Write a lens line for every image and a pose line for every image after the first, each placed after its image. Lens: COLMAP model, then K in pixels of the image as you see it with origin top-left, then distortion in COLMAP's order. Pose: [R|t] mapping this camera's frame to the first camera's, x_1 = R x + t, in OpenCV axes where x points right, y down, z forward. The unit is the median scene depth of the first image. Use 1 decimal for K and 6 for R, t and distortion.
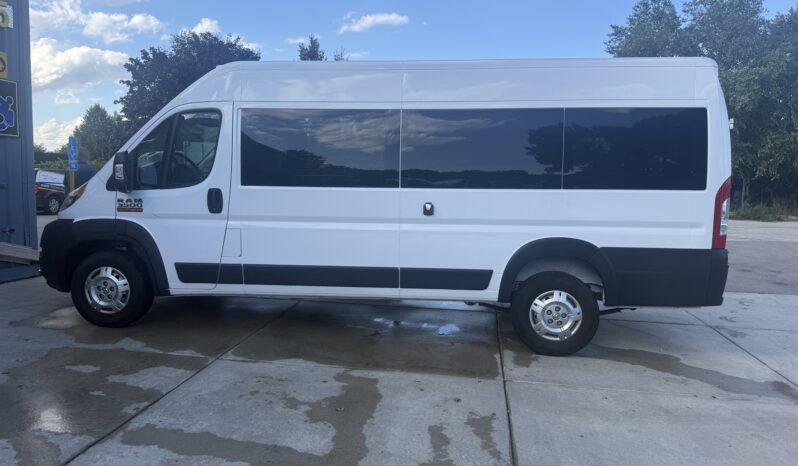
lens RADIAL K [[558.1, 0, 399.0], [0, 558.1, 233.0], [0, 0, 1]] dist [0.070067, -0.092310]
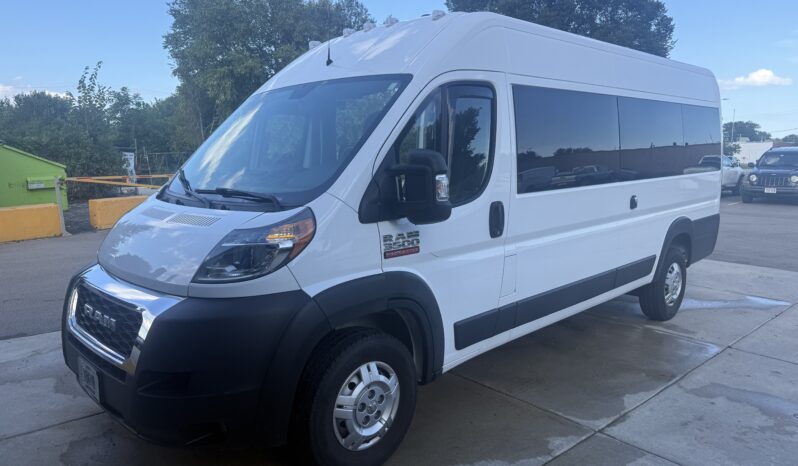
lens RADIAL K [[558.1, 0, 399.0], [0, 558.1, 233.0], [0, 0, 1]] dist [0.070067, -0.092310]
pose [[0.644487, -0.131522, 0.753219, -0.964726], [0.088053, 0.991308, 0.097753, -0.123861], [-0.759529, 0.003322, 0.650465, 0.681404]]
